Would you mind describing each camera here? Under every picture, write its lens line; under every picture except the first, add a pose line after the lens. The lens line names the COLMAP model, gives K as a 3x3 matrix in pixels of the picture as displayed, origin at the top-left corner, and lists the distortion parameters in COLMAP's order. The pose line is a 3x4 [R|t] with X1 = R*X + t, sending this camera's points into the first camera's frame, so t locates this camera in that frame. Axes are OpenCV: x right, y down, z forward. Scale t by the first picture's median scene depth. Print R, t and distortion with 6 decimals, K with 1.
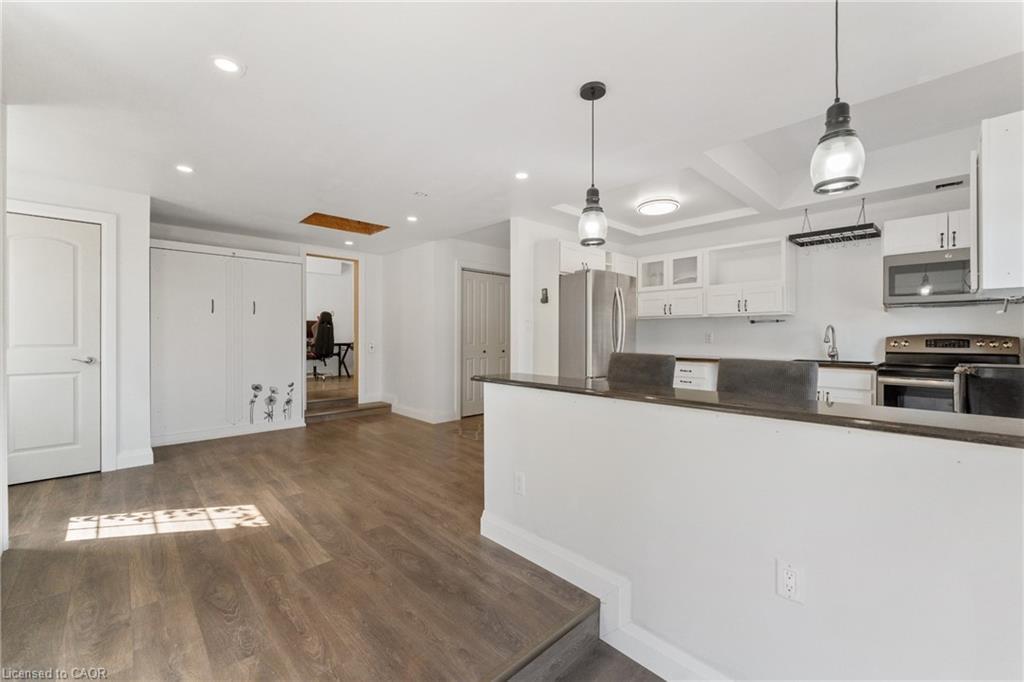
lens RADIAL K [[417.4, 0, 511.3], [0, 417.4, 336.0], [0, 0, 1]] dist [0.000794, -0.000008]
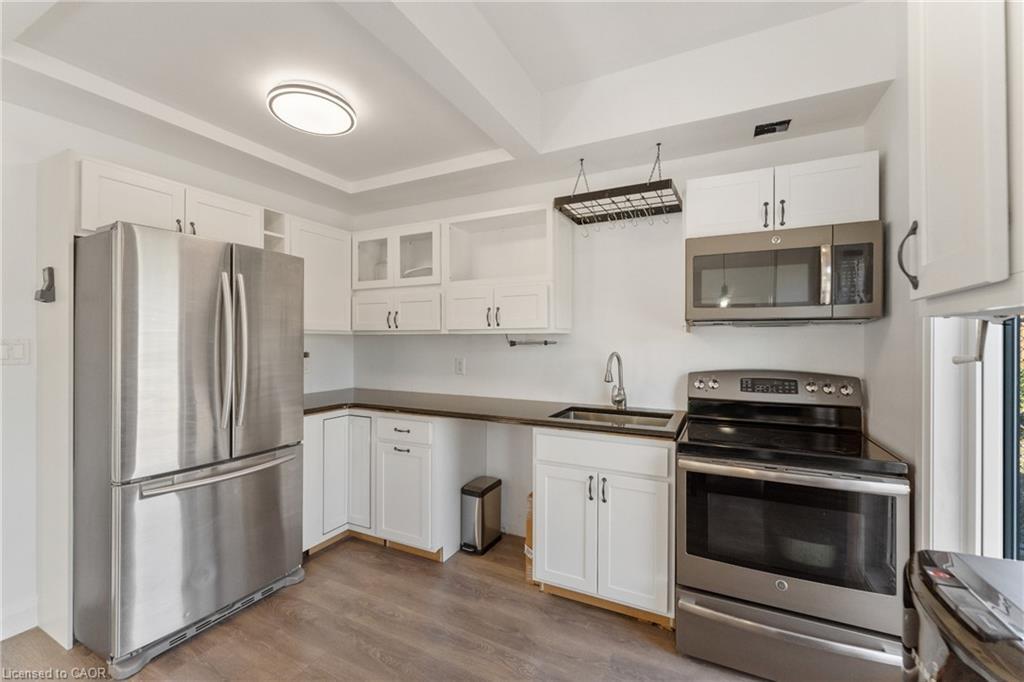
lens RADIAL K [[417.4, 0, 511.8], [0, 417.4, 340.2], [0, 0, 1]] dist [0.000794, -0.000008]
pose [[0.943108, 0.000878, 0.332485, 0.473239], [-0.000731, 1.000000, -0.000568, -0.048749], [-0.332485, 0.000293, 0.943108, 0.536332]]
